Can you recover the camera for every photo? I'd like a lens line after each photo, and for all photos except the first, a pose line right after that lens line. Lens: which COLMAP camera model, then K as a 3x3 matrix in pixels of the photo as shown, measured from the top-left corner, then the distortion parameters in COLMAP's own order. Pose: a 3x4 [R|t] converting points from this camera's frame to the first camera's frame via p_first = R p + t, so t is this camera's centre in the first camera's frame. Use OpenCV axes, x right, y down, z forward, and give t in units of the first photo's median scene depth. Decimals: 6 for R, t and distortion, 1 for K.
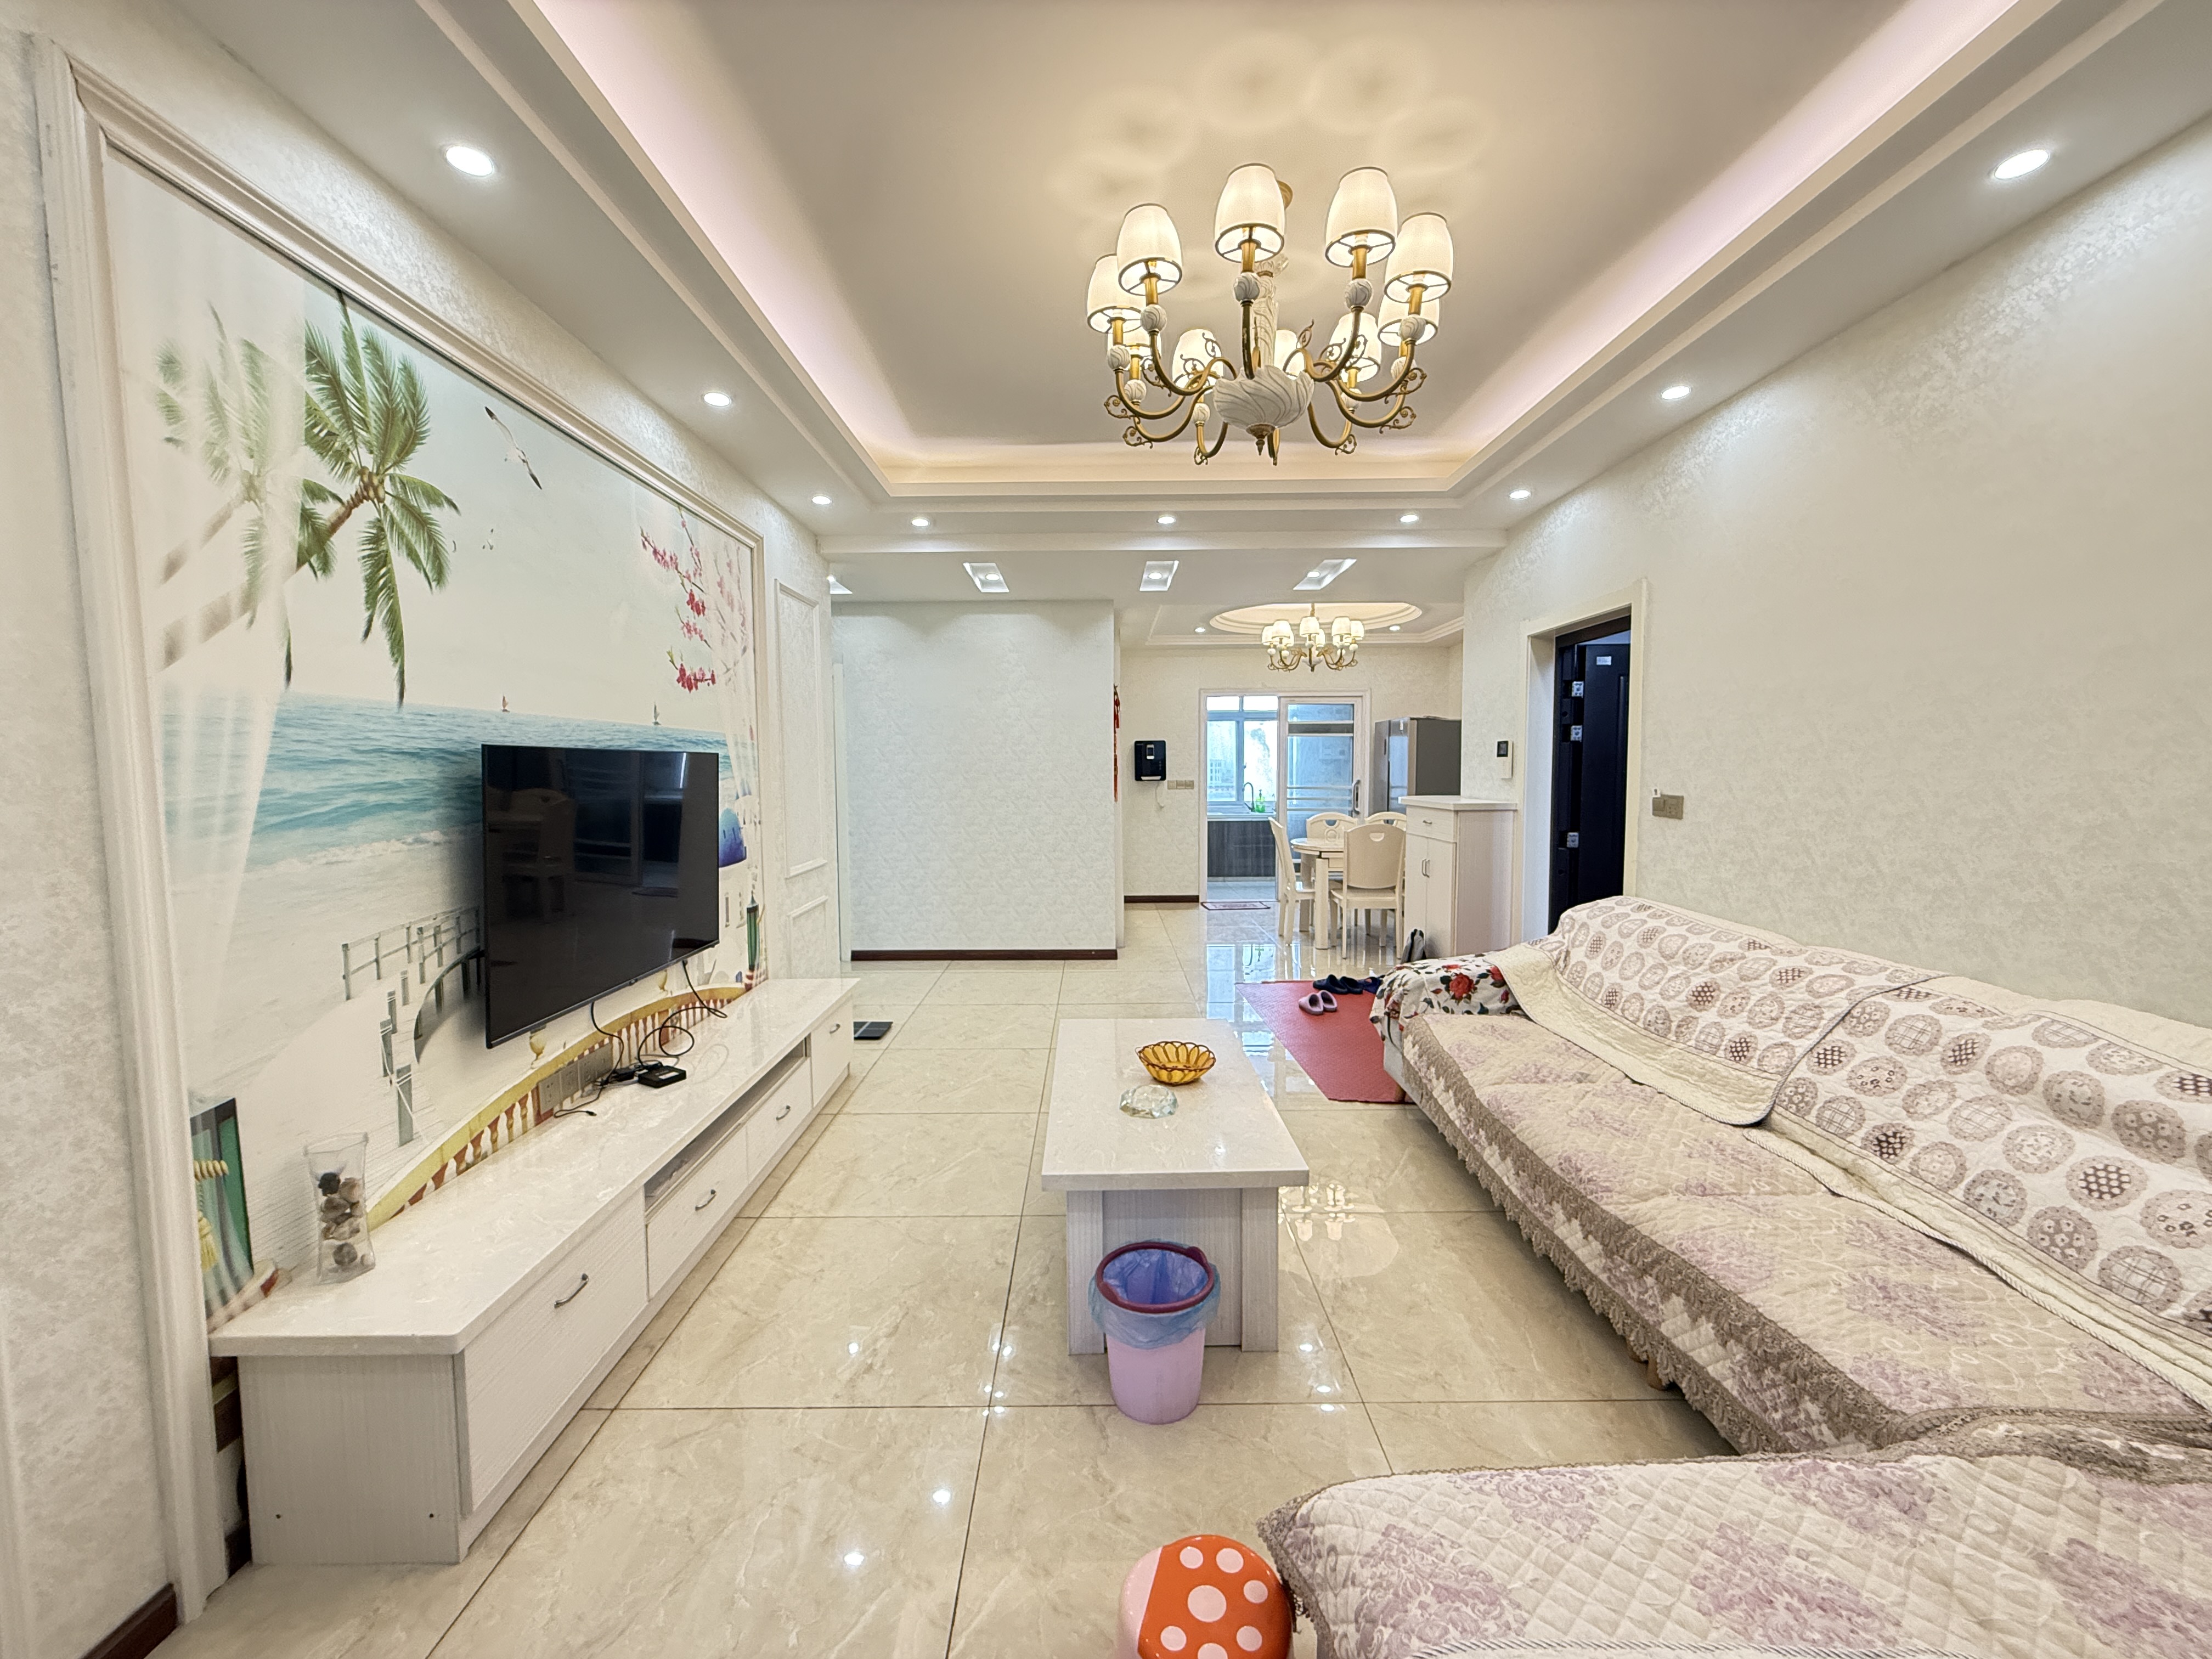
lens RADIAL K [[878.8, 0, 1104.6], [0, 878.8, 829.2], [0, 0, 1]] dist [0.001778, 0.000523]
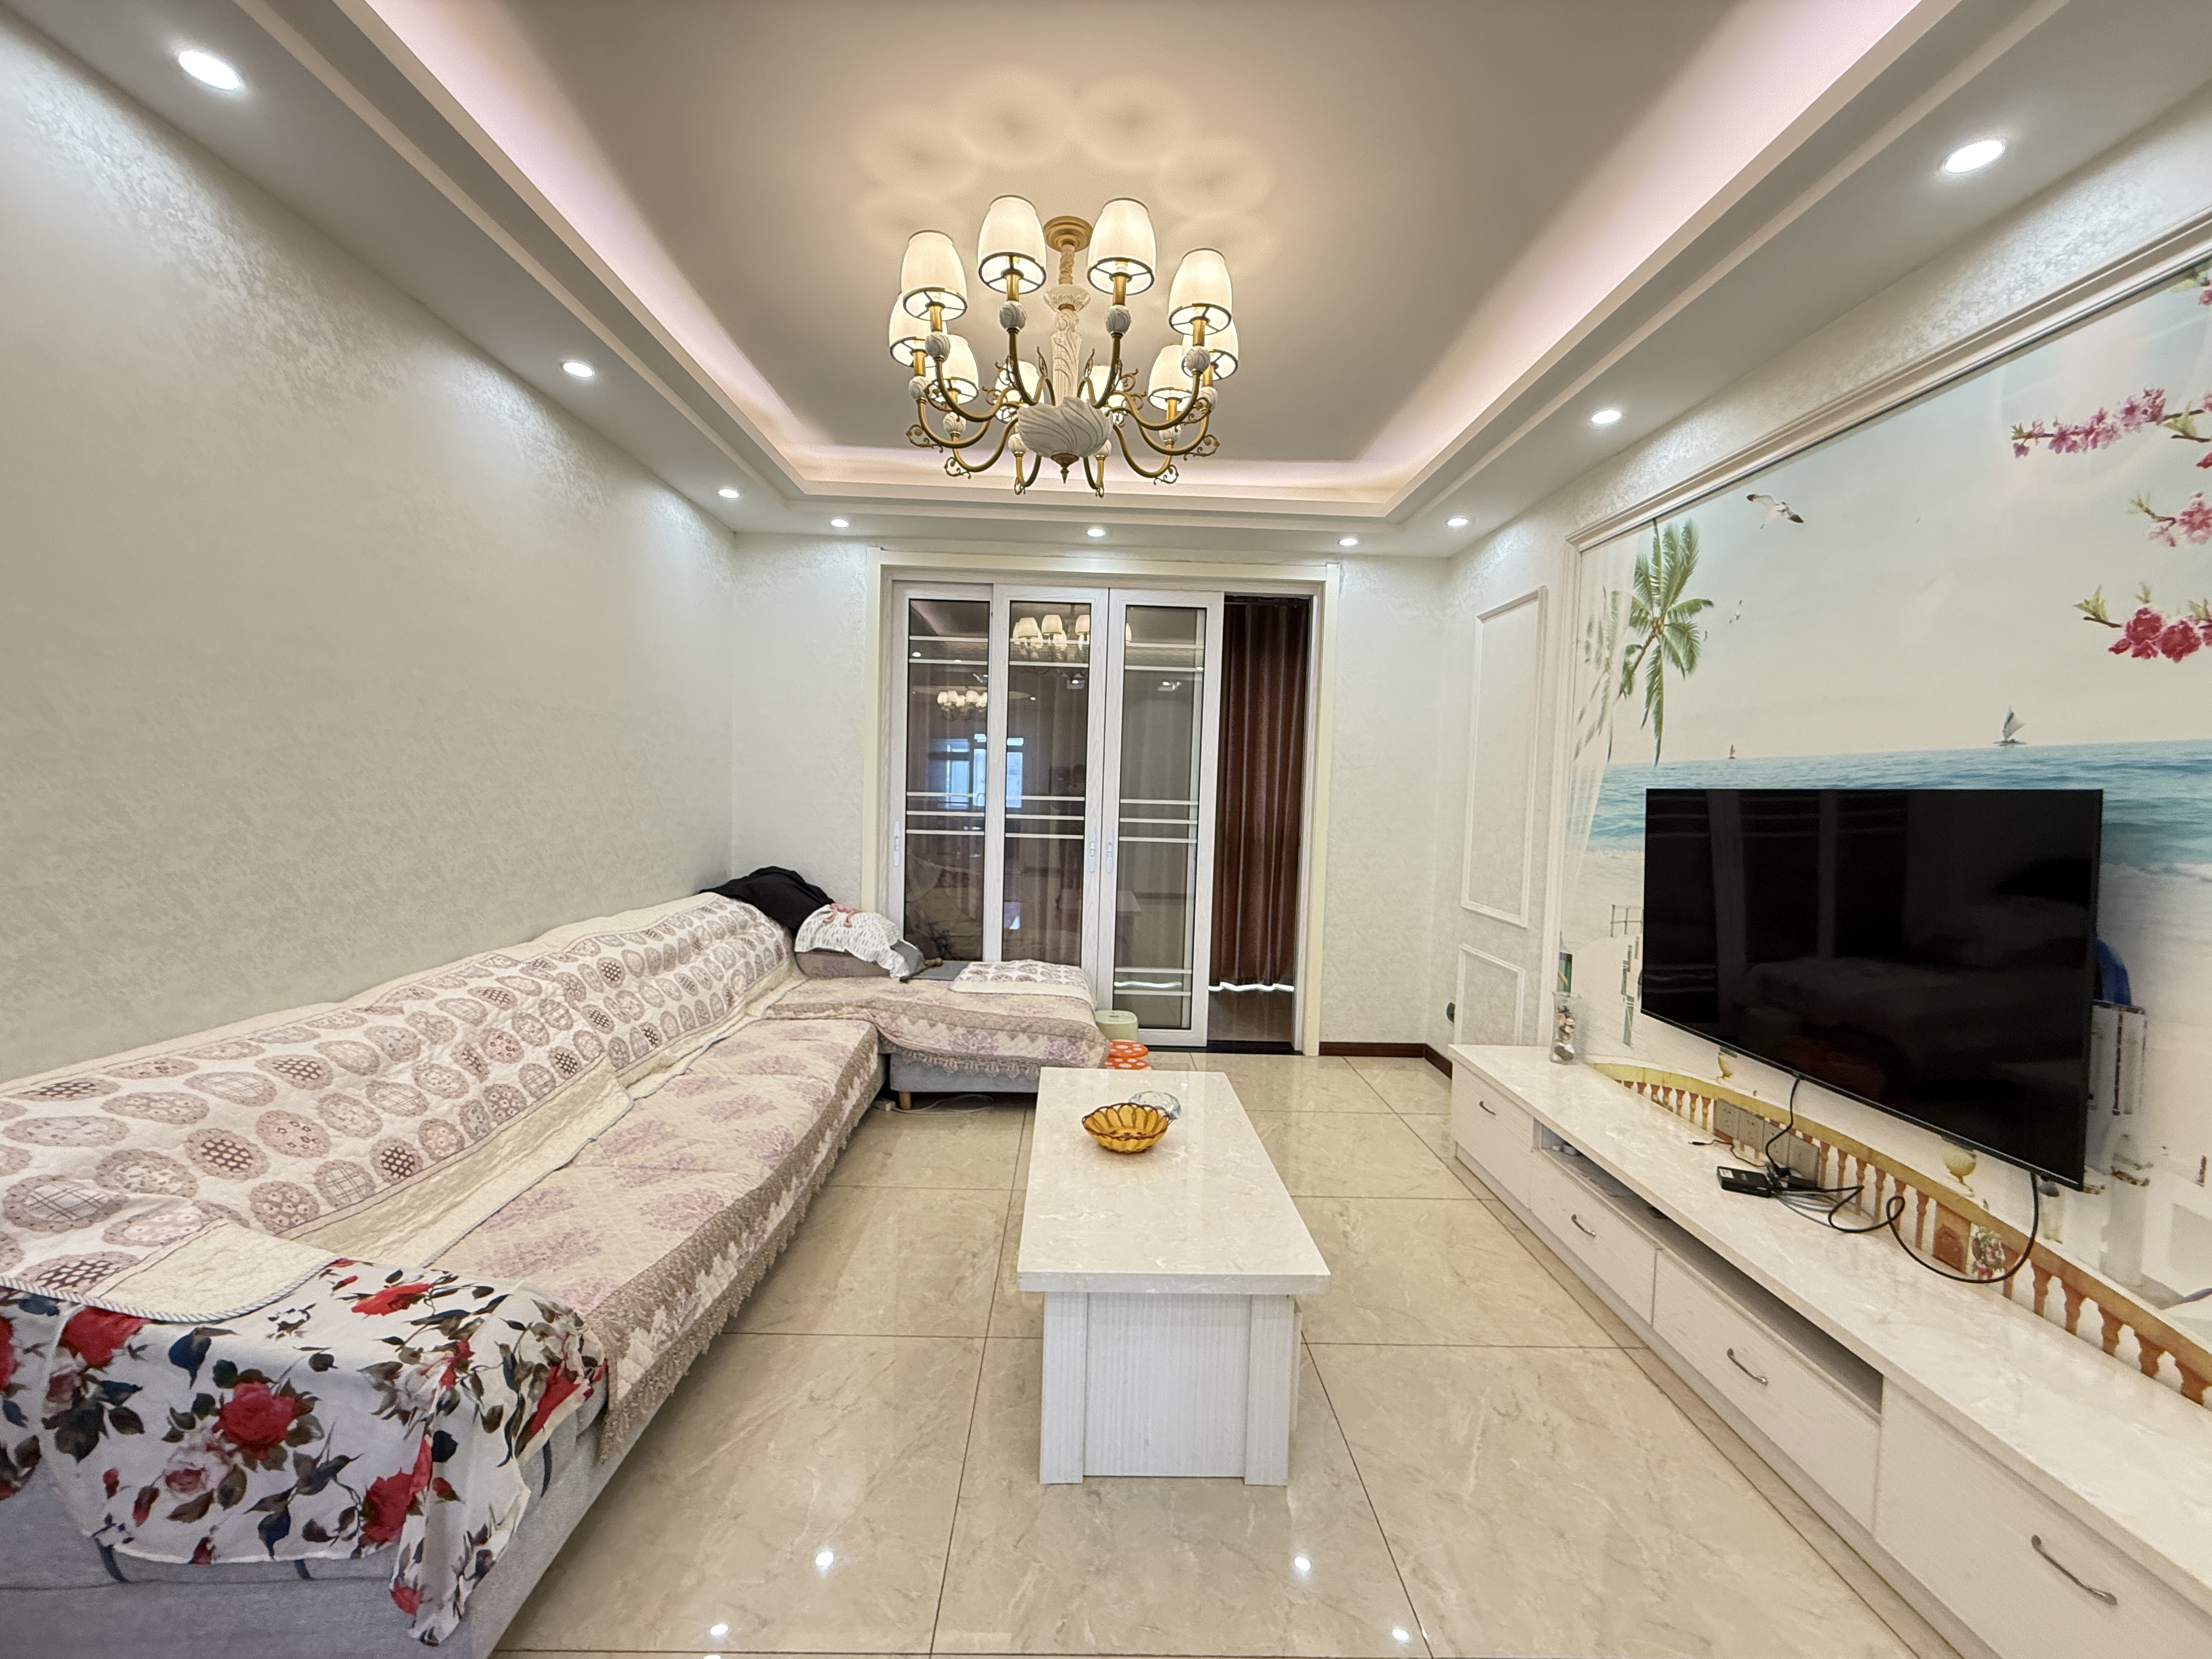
lens RADIAL K [[878.8, 0, 1100.2], [0, 878.8, 821.4], [0, 0, 1]] dist [0.001778, 0.000523]
pose [[-0.999647, -0.022057, -0.014794, 0.176261], [-0.023535, 0.993813, 0.108541, -0.187312], [0.012309, 0.108851, -0.993982, 2.531874]]
